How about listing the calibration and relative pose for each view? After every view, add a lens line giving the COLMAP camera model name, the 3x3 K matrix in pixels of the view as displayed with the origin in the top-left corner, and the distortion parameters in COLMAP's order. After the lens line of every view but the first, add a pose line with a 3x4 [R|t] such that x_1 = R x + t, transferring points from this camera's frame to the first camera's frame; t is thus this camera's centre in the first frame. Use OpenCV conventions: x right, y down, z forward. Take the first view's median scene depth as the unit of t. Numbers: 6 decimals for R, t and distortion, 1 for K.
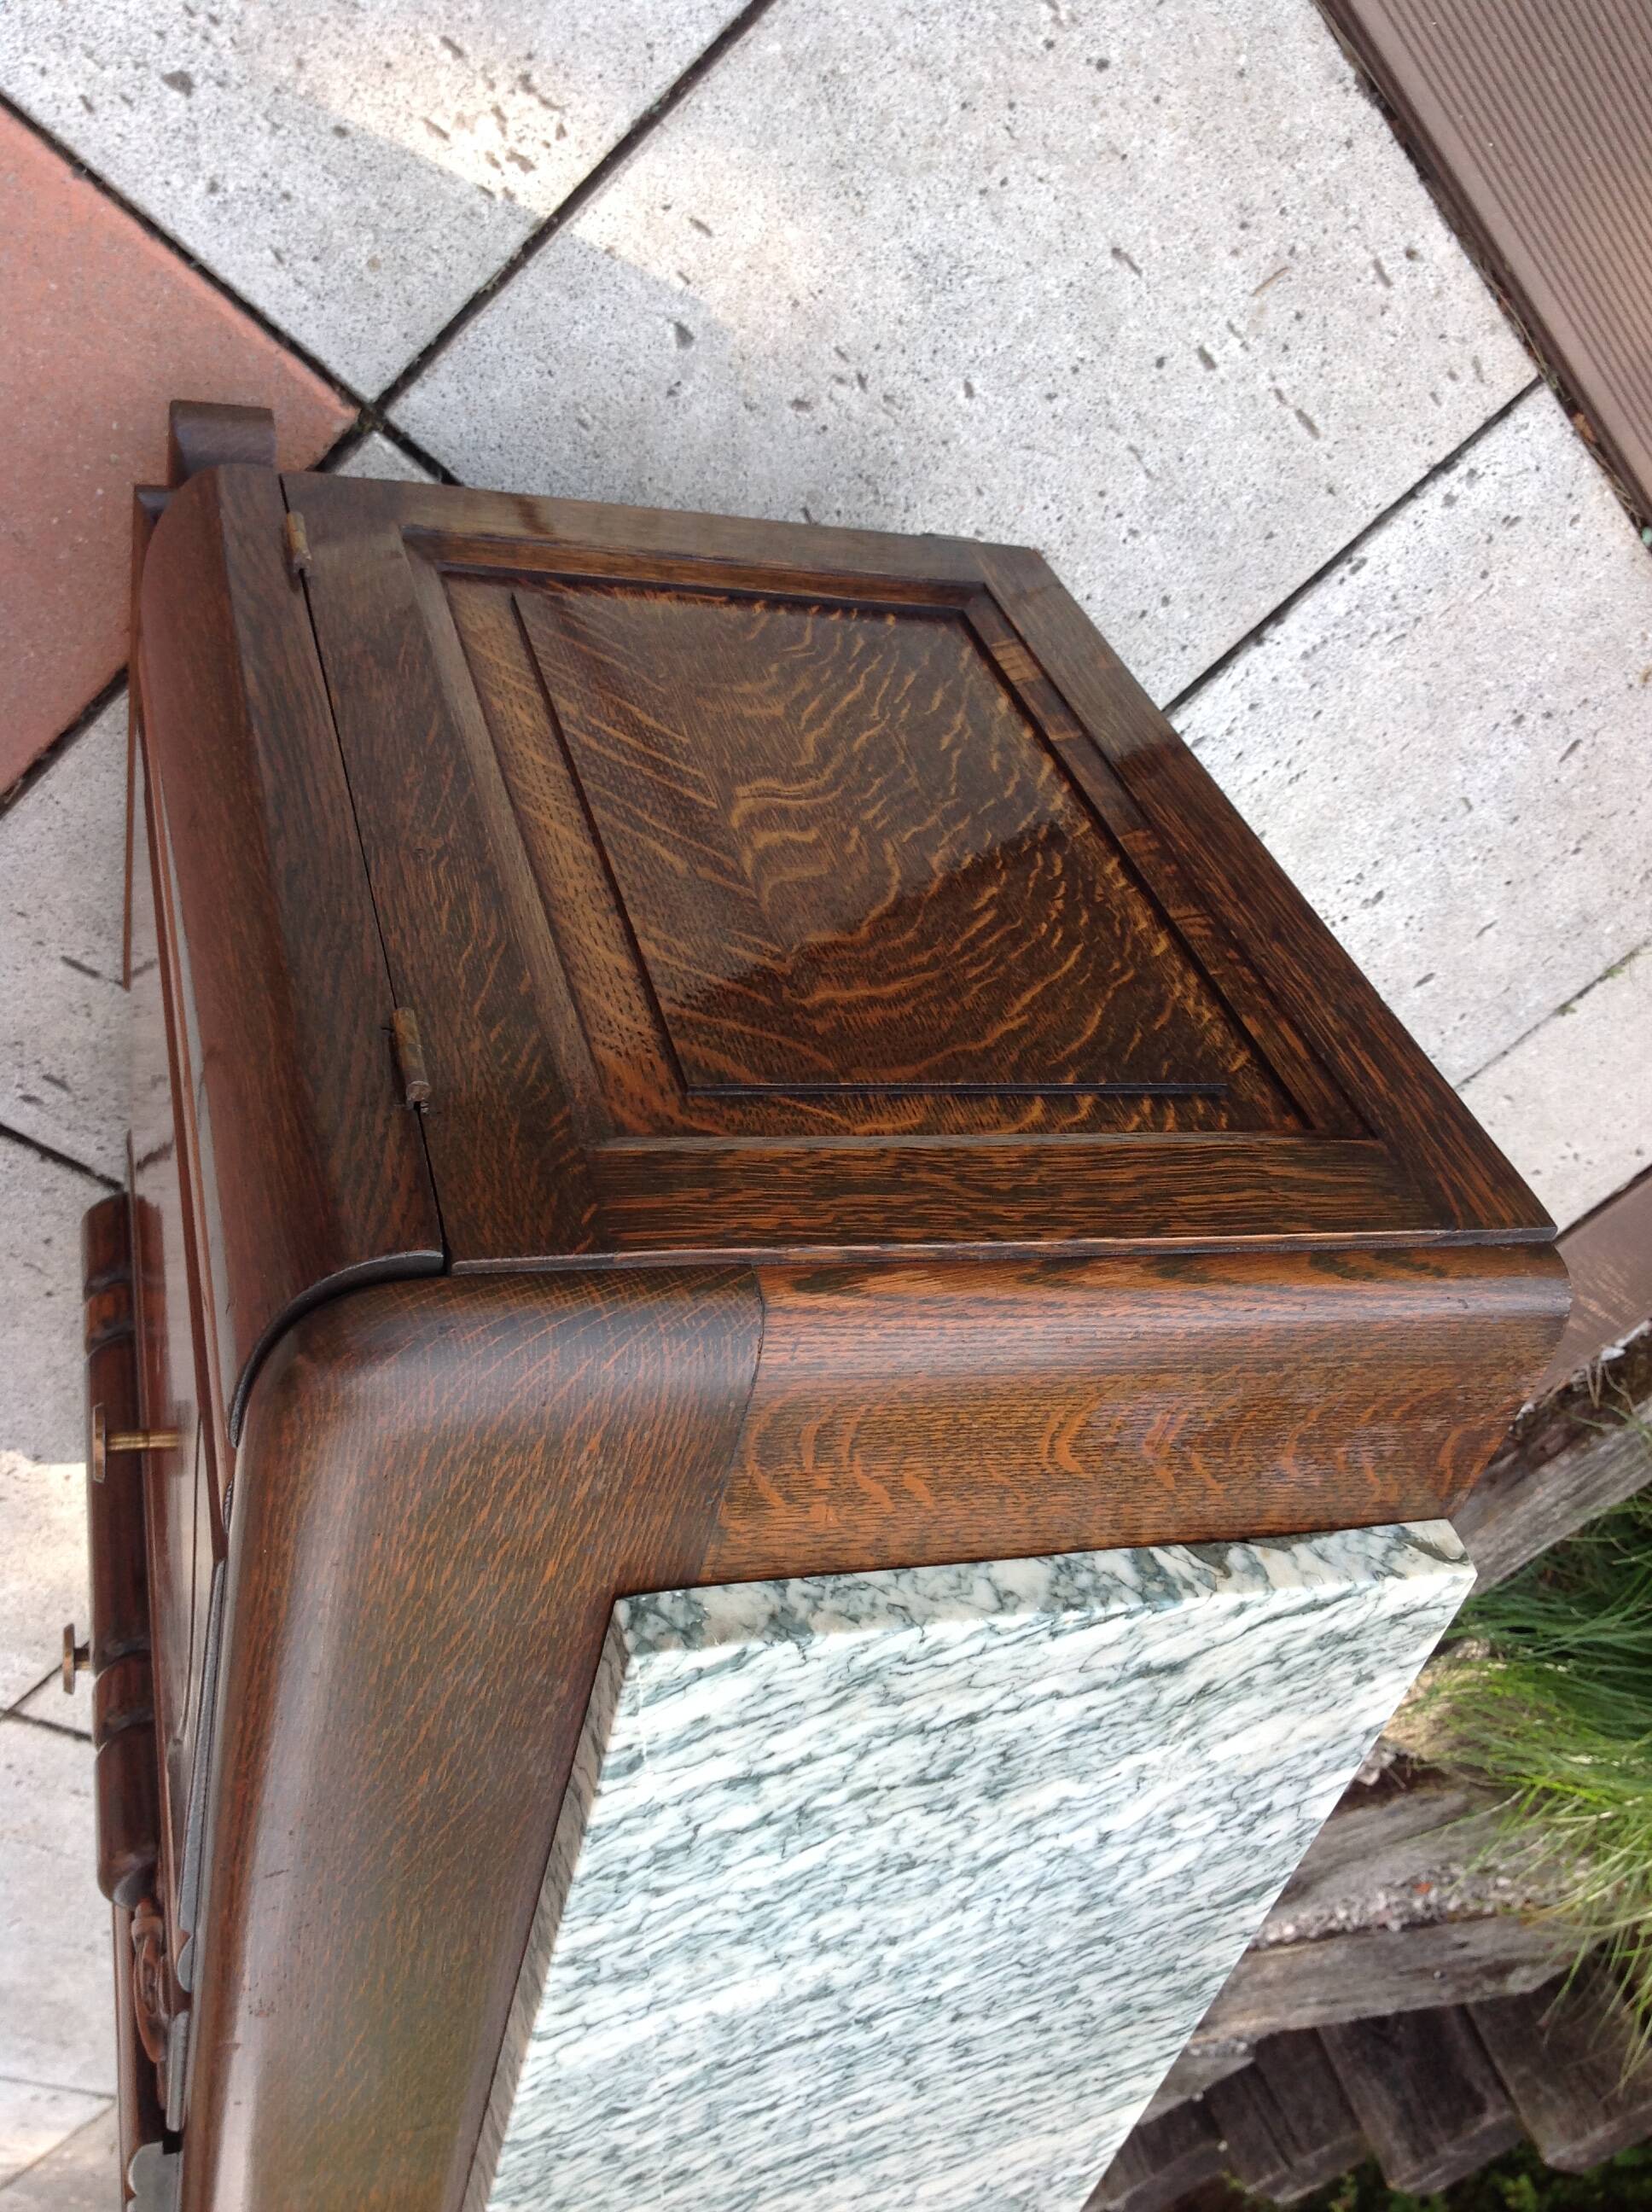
lens RADIAL K [[2050.6, 0, 819.0], [0, 2050.6, 1062.5], [0, 0, 1]] dist [0.113190, -0.244476]
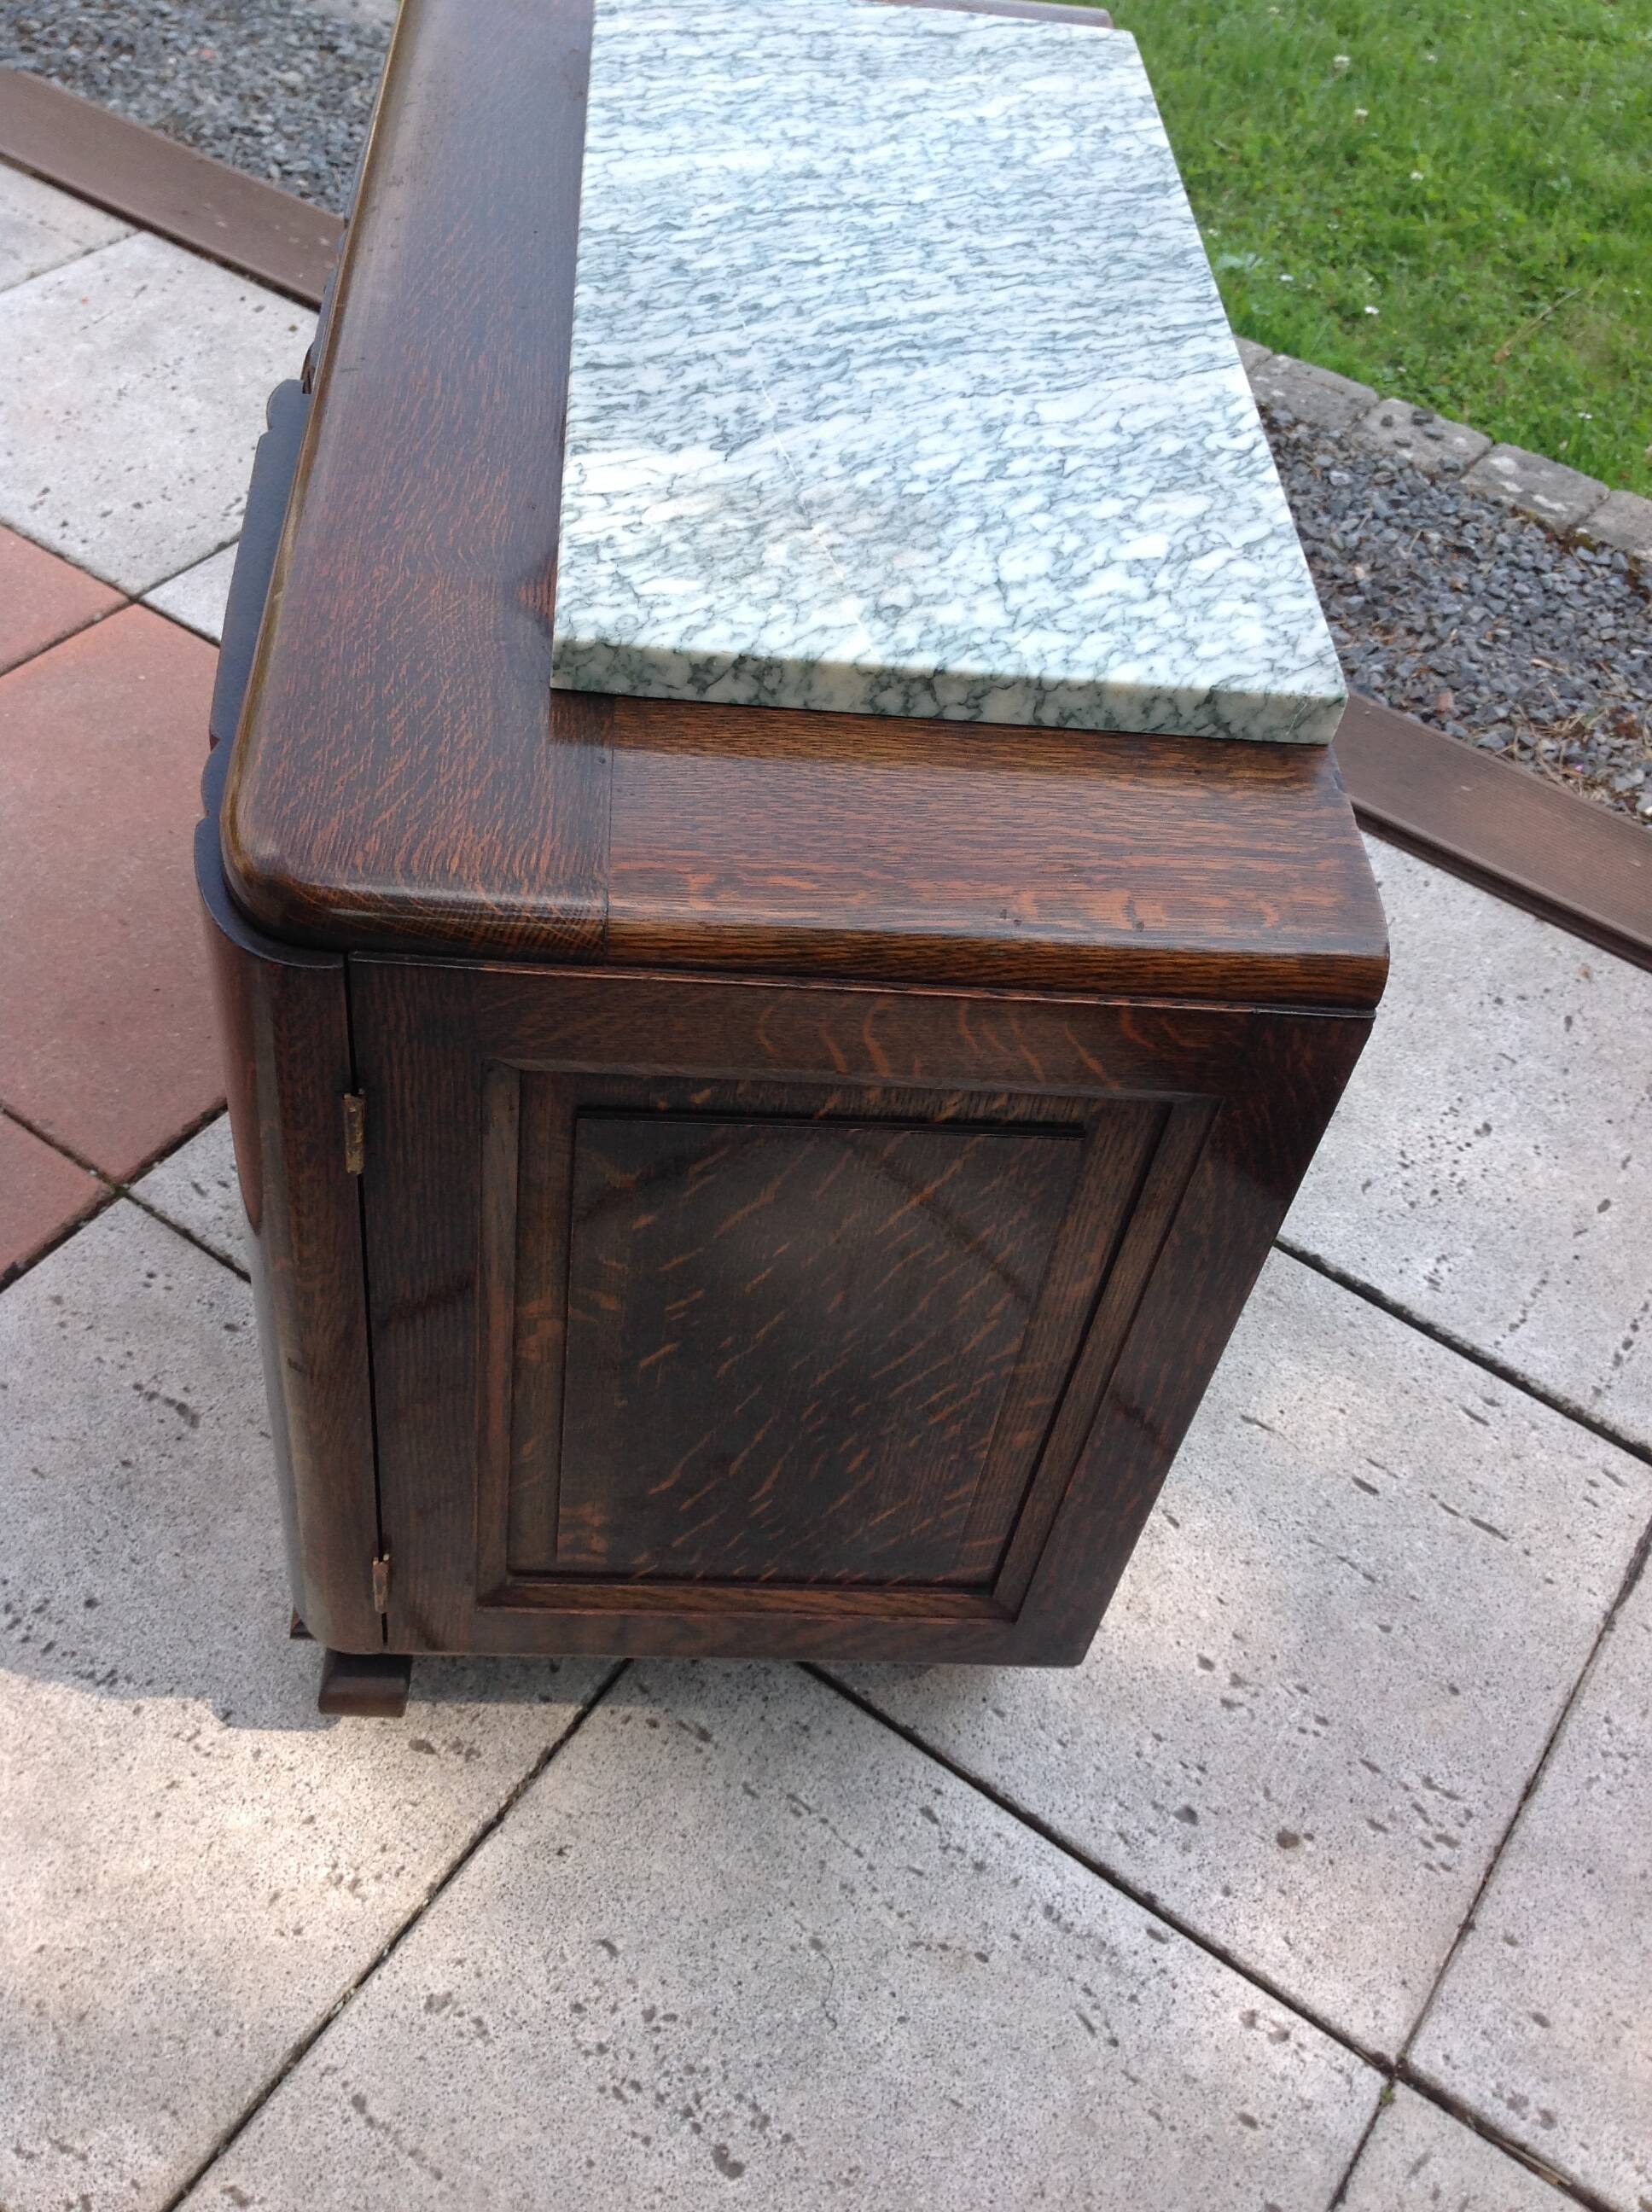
lens RADIAL K [[2042.7, 0, 837.5], [0, 2042.7, 1120.8], [0, 0, 1]] dist [0.139387, -0.318837]
pose [[0.954060, -0.294308, 0.056148, -0.220678], [0.117248, 0.194280, -0.973914, 1.752273], [0.275722, 0.935755, 0.219861, 1.218914]]
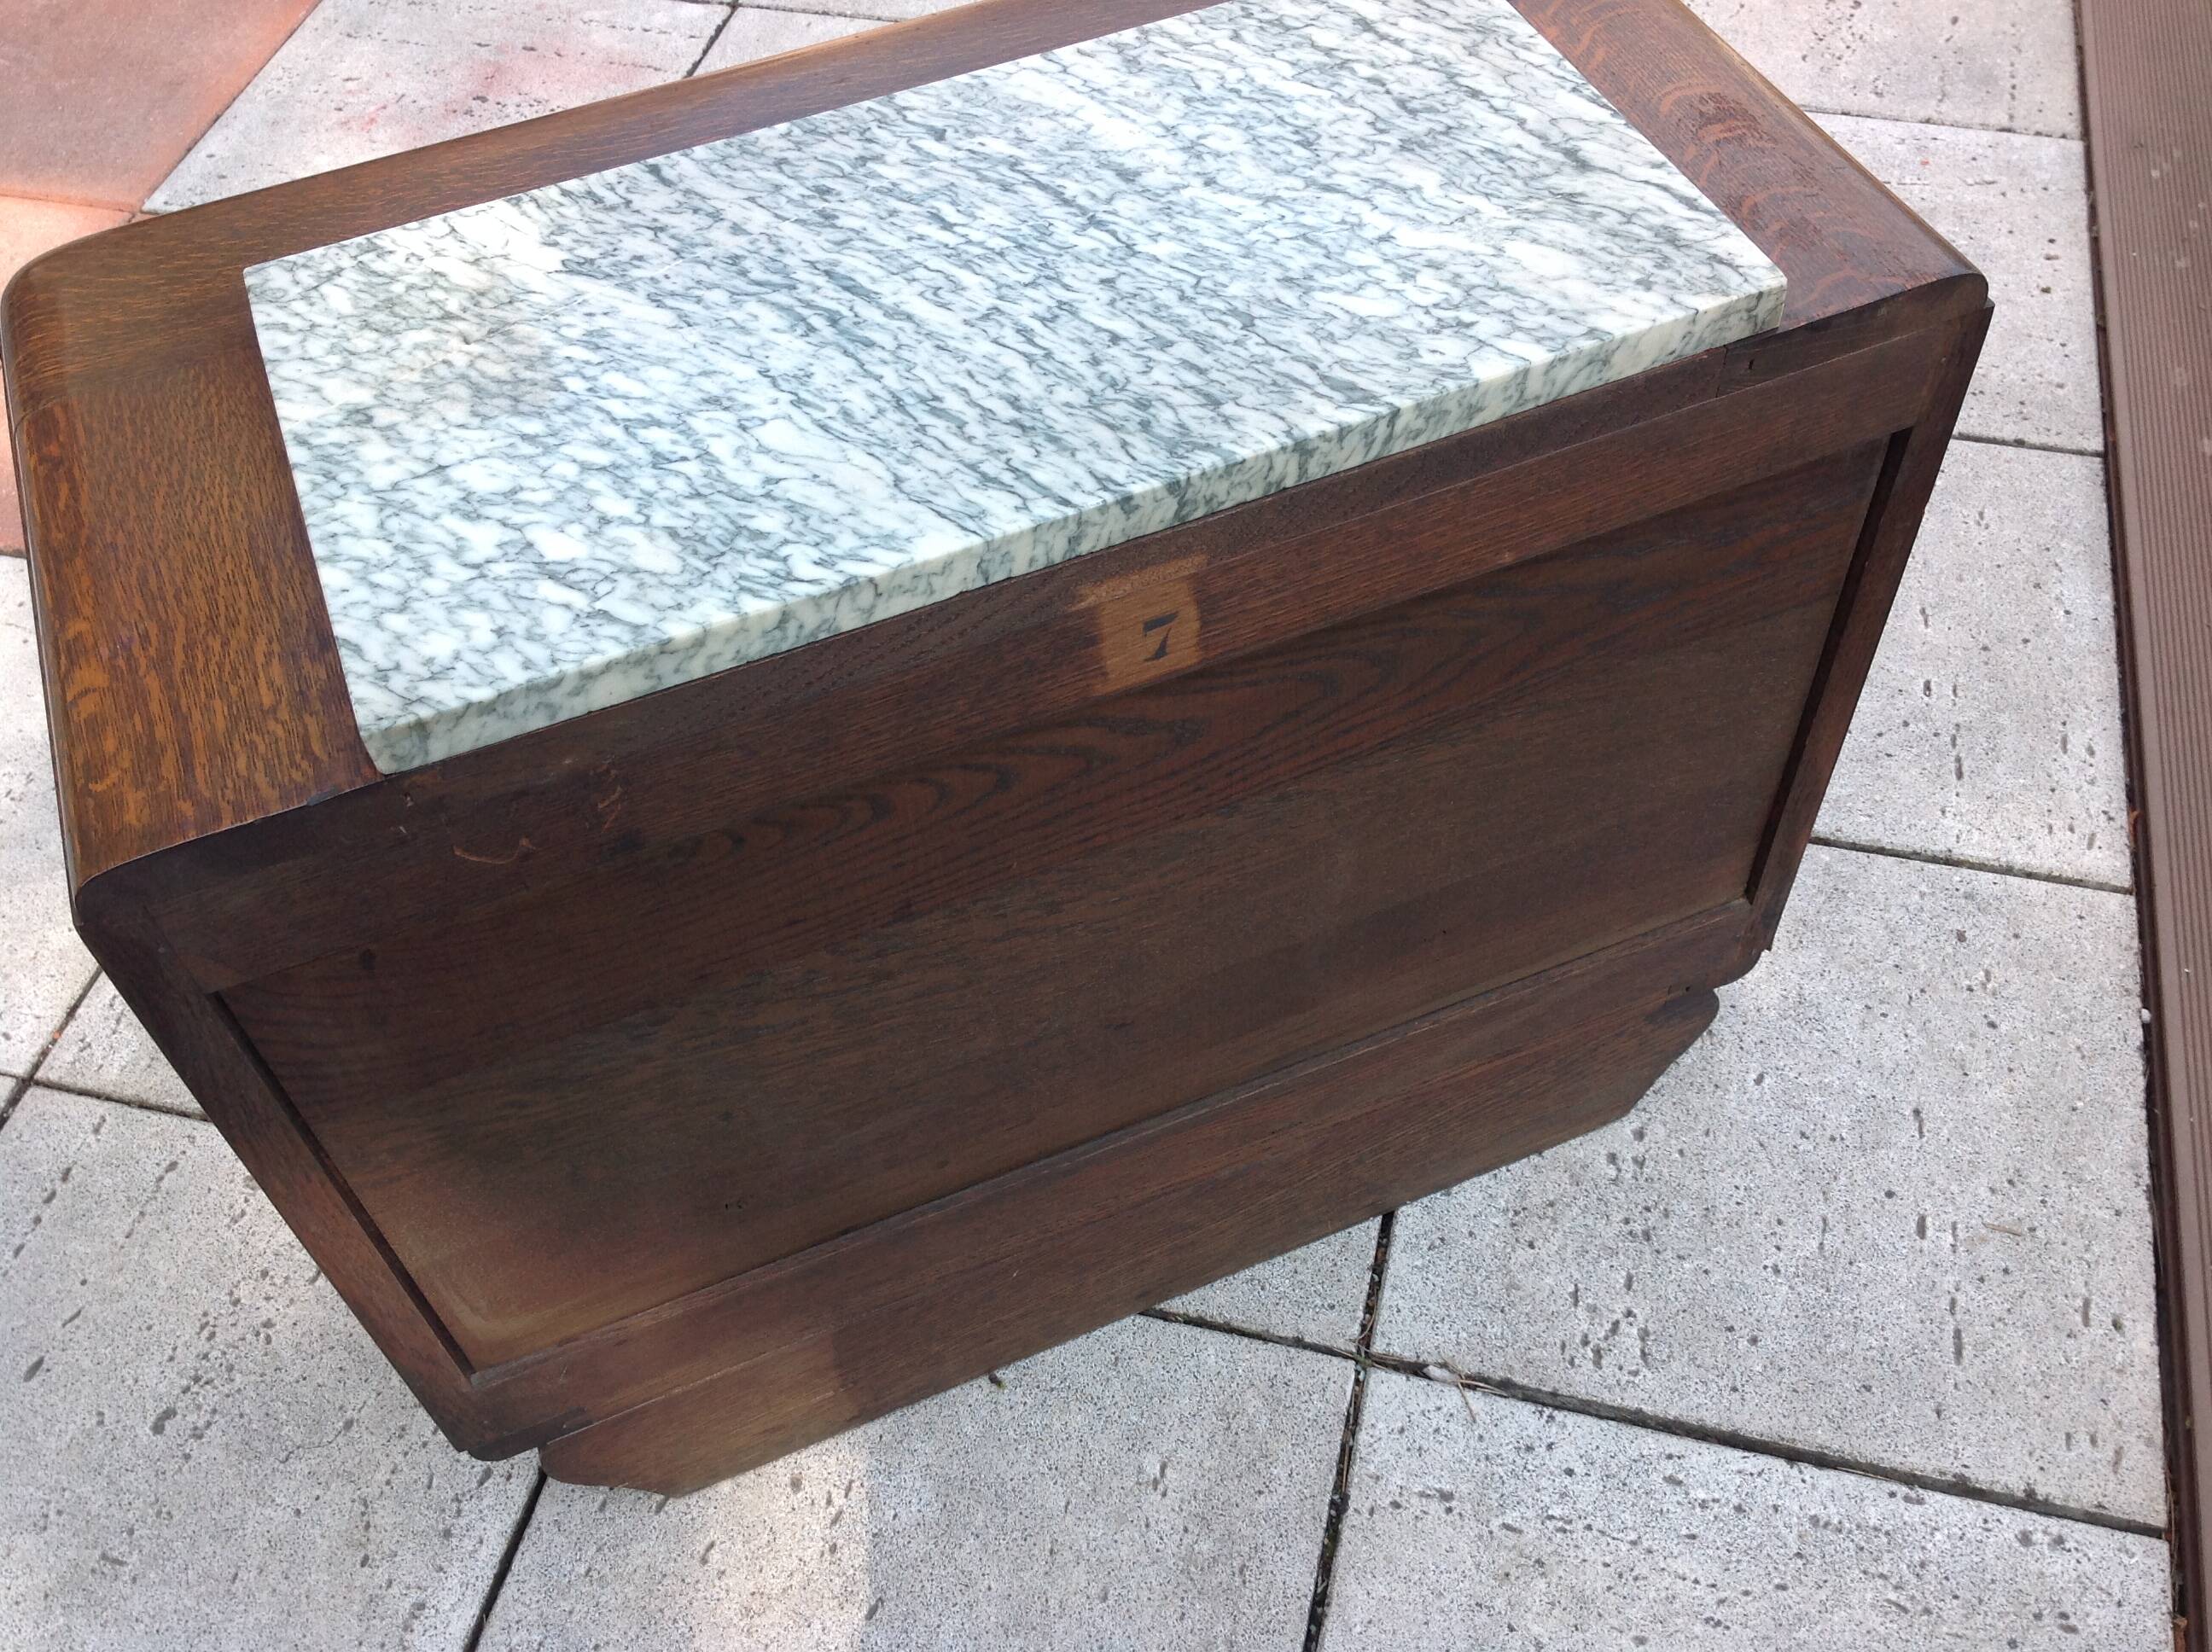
lens RADIAL K [[2065.8, 0, 1127.6], [0, 2065.8, 891.2], [0, 0, 1]] dist [0.107406, -0.220039]
pose [[0.551728, 0.452851, -0.700373, 0.994281], [-0.746495, -0.106364, -0.656835, 1.150932], [-0.371943, 0.885219, 0.279367, 0.985846]]
